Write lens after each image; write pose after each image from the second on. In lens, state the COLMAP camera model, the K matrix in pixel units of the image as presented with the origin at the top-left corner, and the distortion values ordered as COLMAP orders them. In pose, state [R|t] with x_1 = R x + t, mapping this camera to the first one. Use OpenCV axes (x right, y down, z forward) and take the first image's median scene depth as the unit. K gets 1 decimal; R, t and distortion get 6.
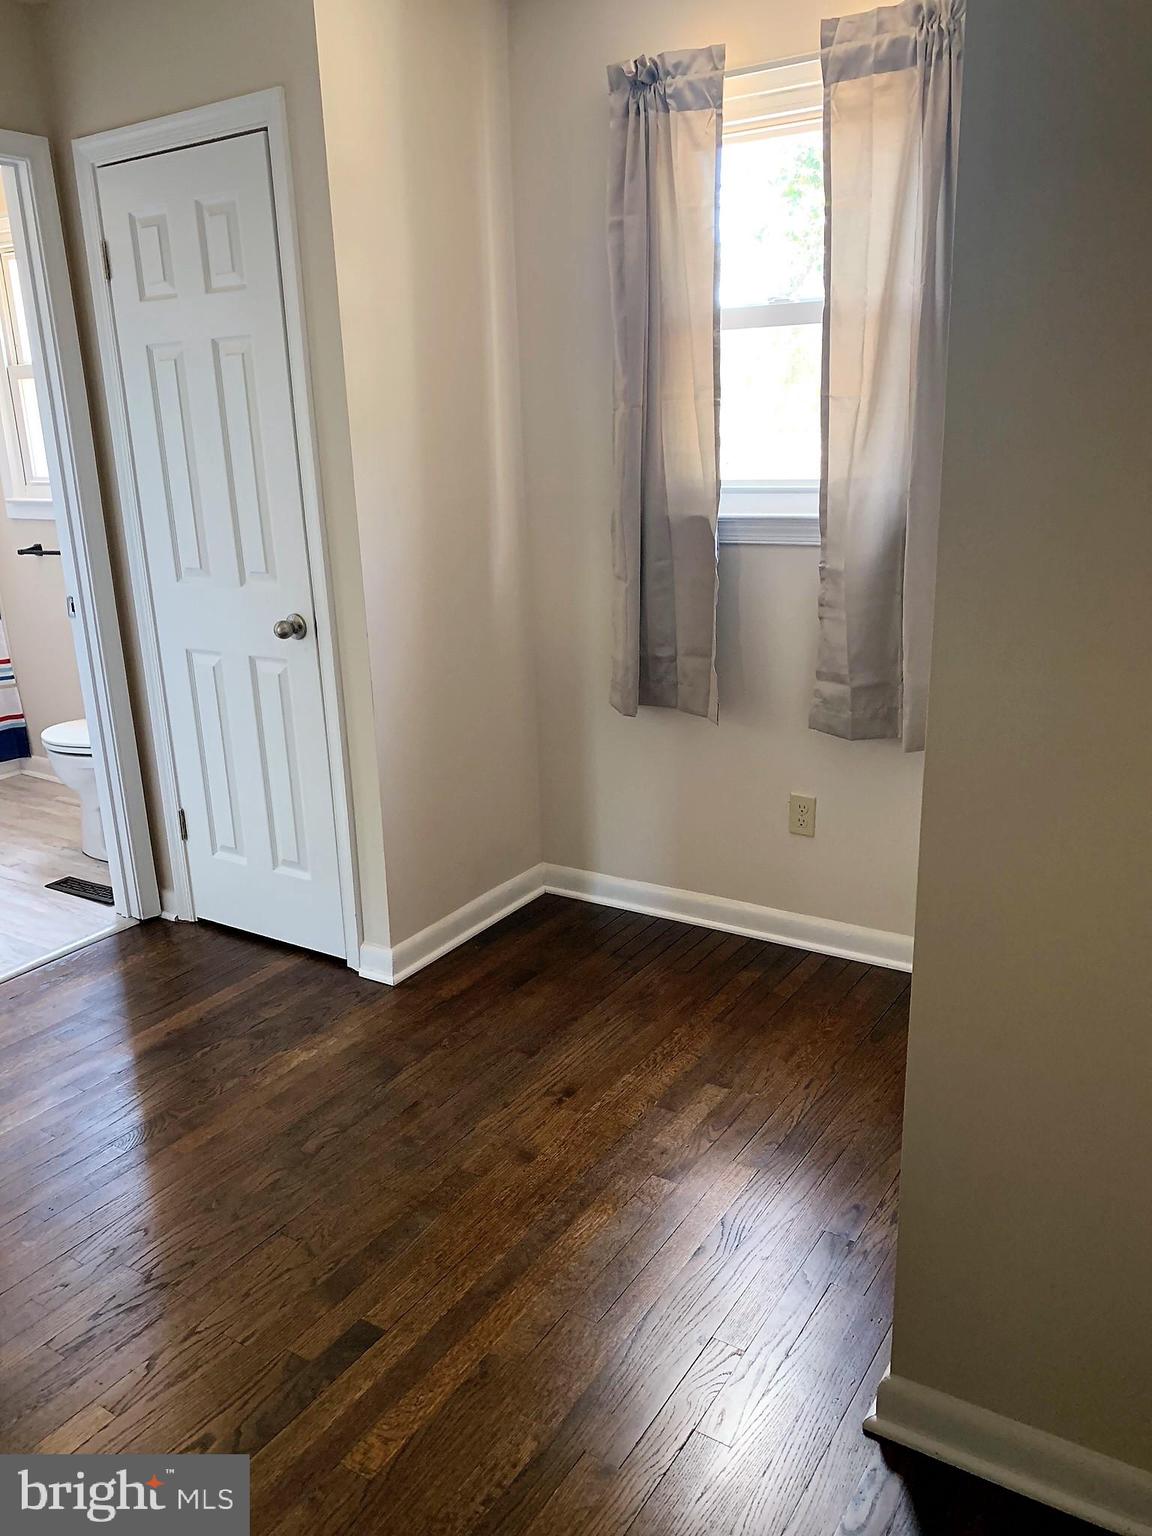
lens RADIAL K [[1174.3, 0, 576.0], [0, 1174.3, 768.0], [0, 0, 1]] dist [0.007595, 0.009787]
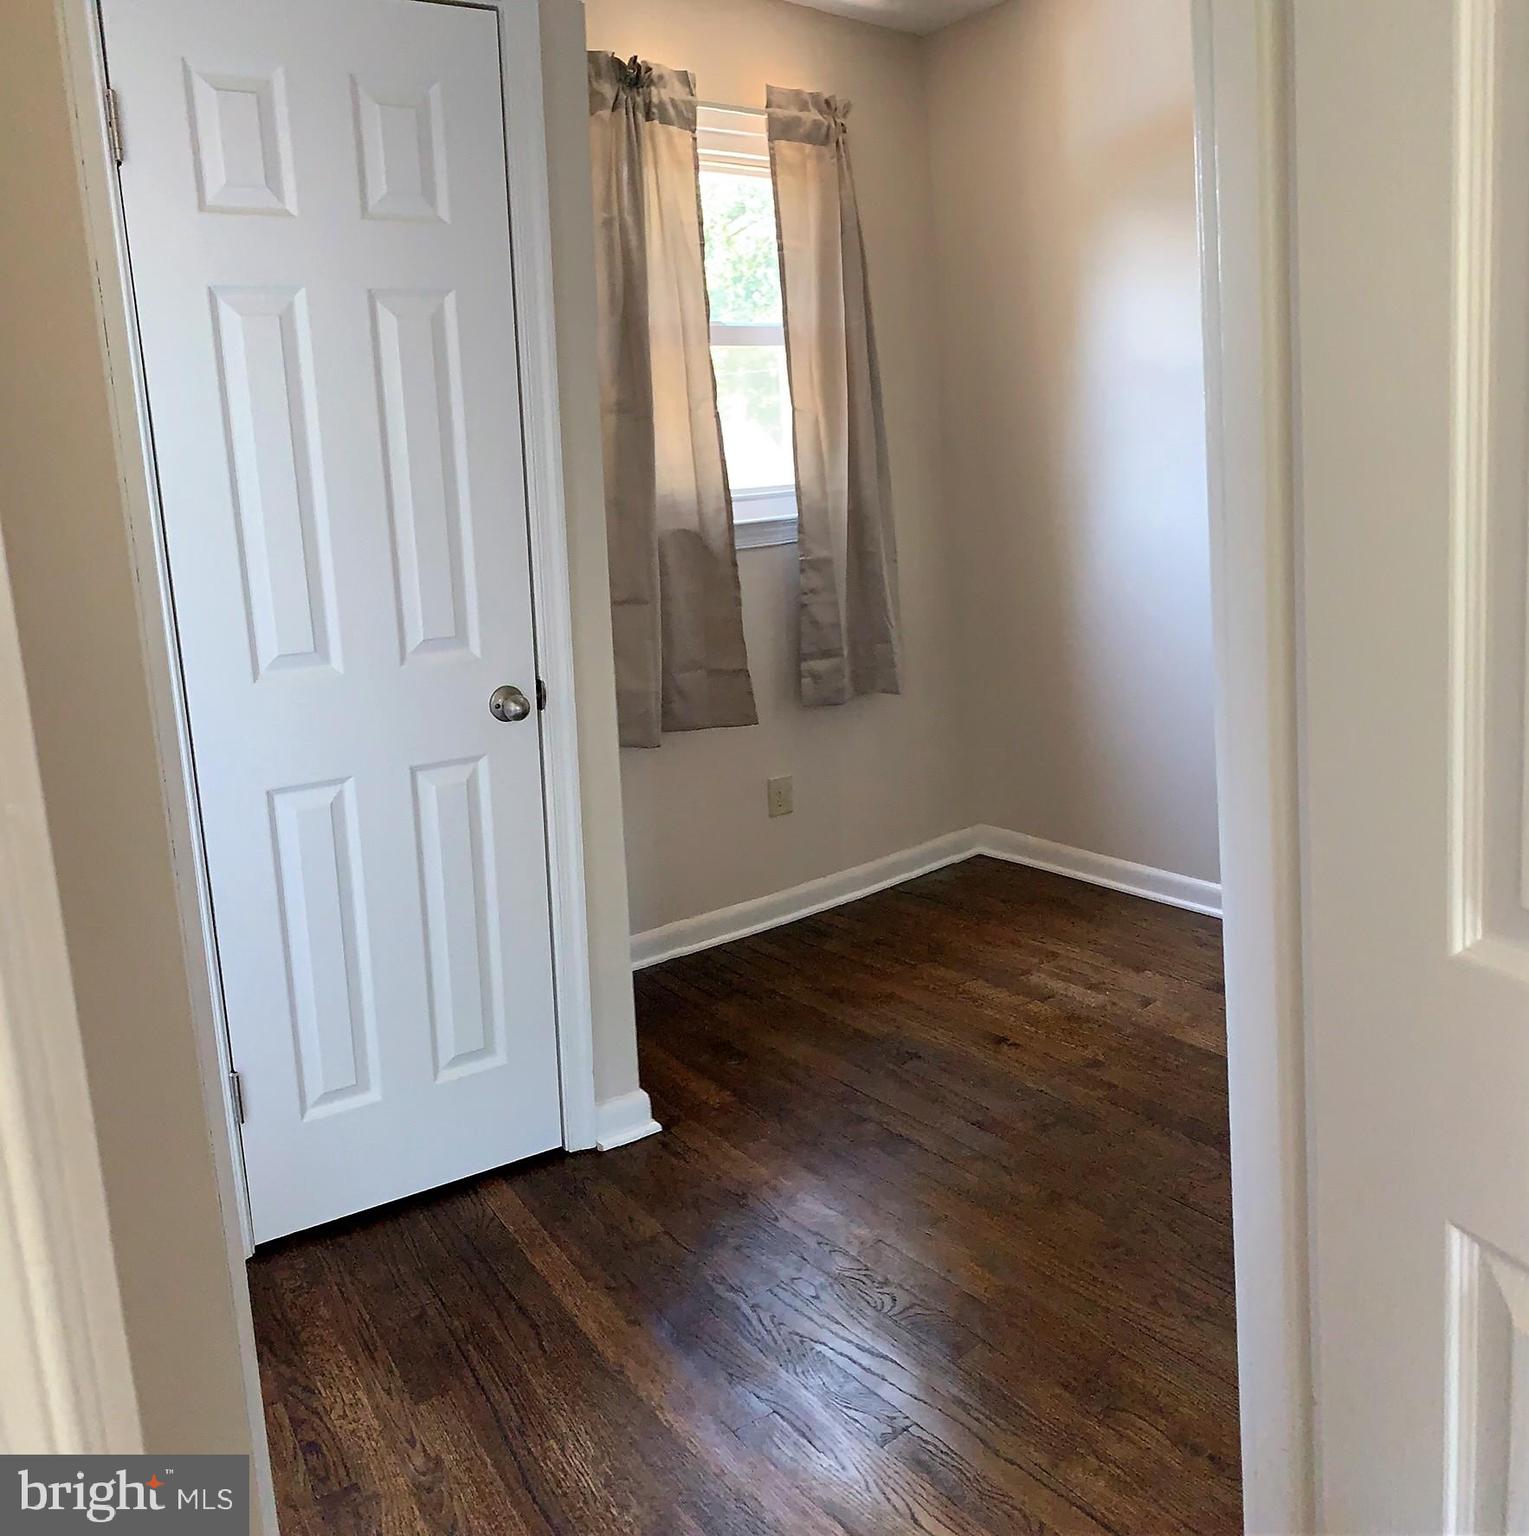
lens RADIAL K [[1339.0, 0, 764.5], [0, 1339.0, 768.0], [0, 0, 1]] dist [0.044594, -0.007275]
pose [[0.320617, -0.210603, 0.923499, -1.056026], [0.291027, 0.949712, 0.115543, -0.145774], [-0.901392, 0.231718, 0.365785, 0.628462]]
